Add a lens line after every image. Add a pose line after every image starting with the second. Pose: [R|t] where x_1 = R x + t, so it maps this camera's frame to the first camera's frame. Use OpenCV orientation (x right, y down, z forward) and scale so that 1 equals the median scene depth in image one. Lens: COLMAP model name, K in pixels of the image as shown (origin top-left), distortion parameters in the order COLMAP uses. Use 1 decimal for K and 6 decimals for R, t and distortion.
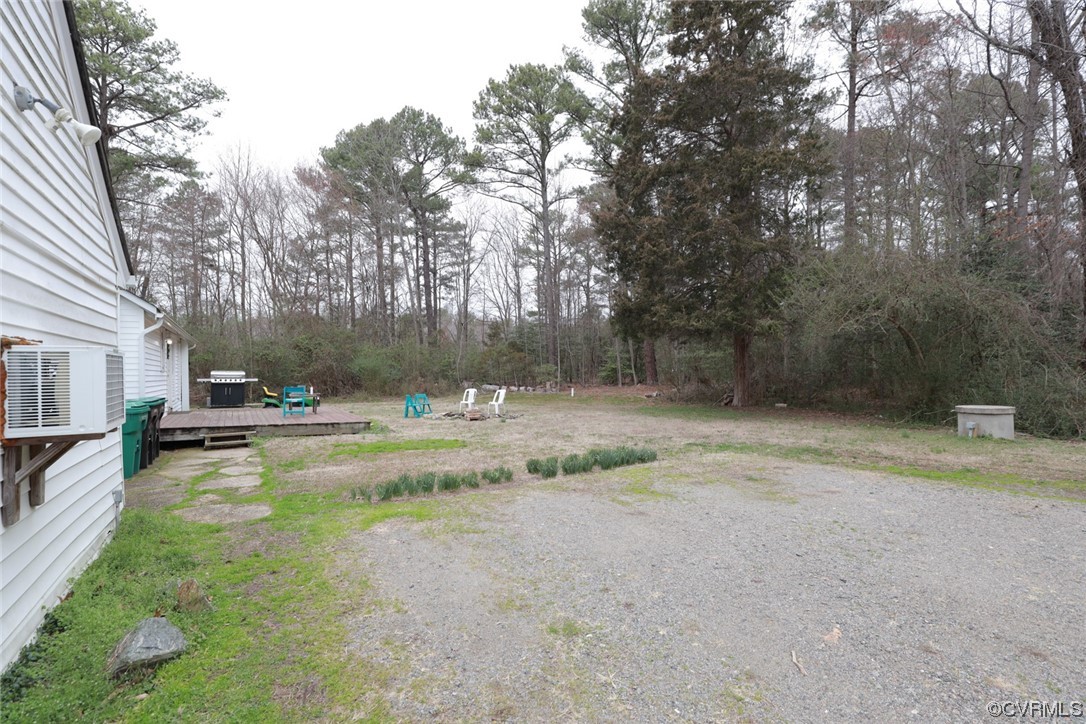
lens RADIAL K [[497.5, 0, 540.1], [0, 497.5, 368.5], [0, 0, 1]] dist [-0.037241, 0.007508]
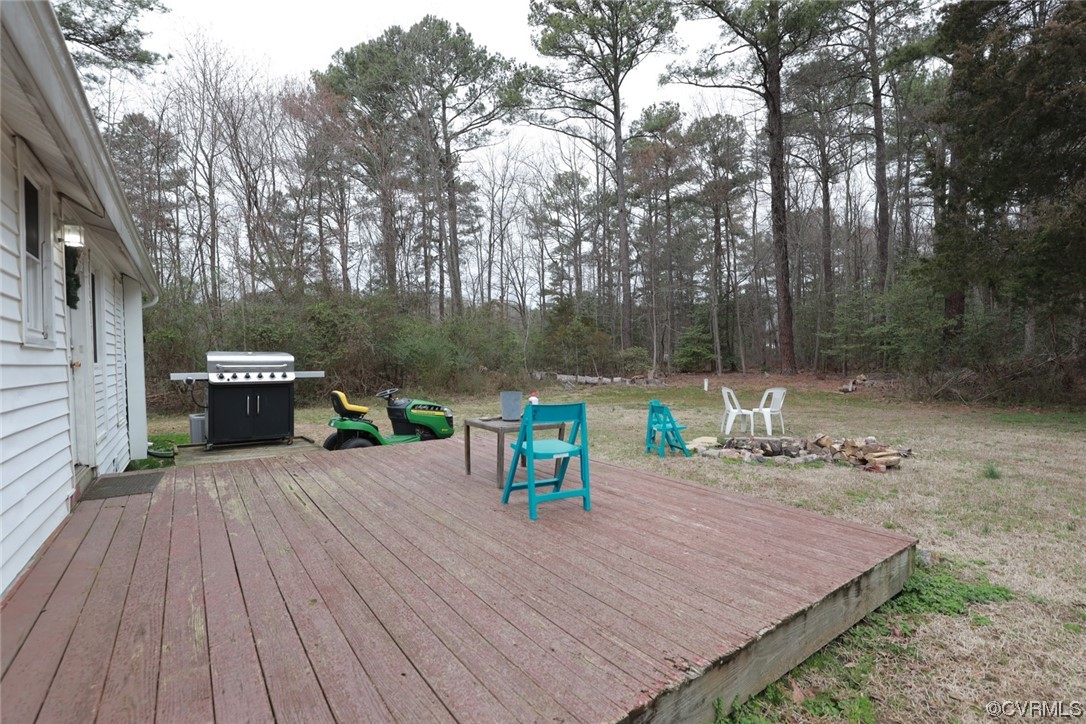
lens RADIAL K [[497.5, 0, 538.9], [0, 497.5, 371.0], [0, 0, 1]] dist [-0.037241, 0.007508]
pose [[0.998035, -0.006973, 0.062277, -0.198273], [0.005034, 0.999499, 0.031238, 0.004128], [-0.062464, -0.030863, 0.997570, 0.273148]]
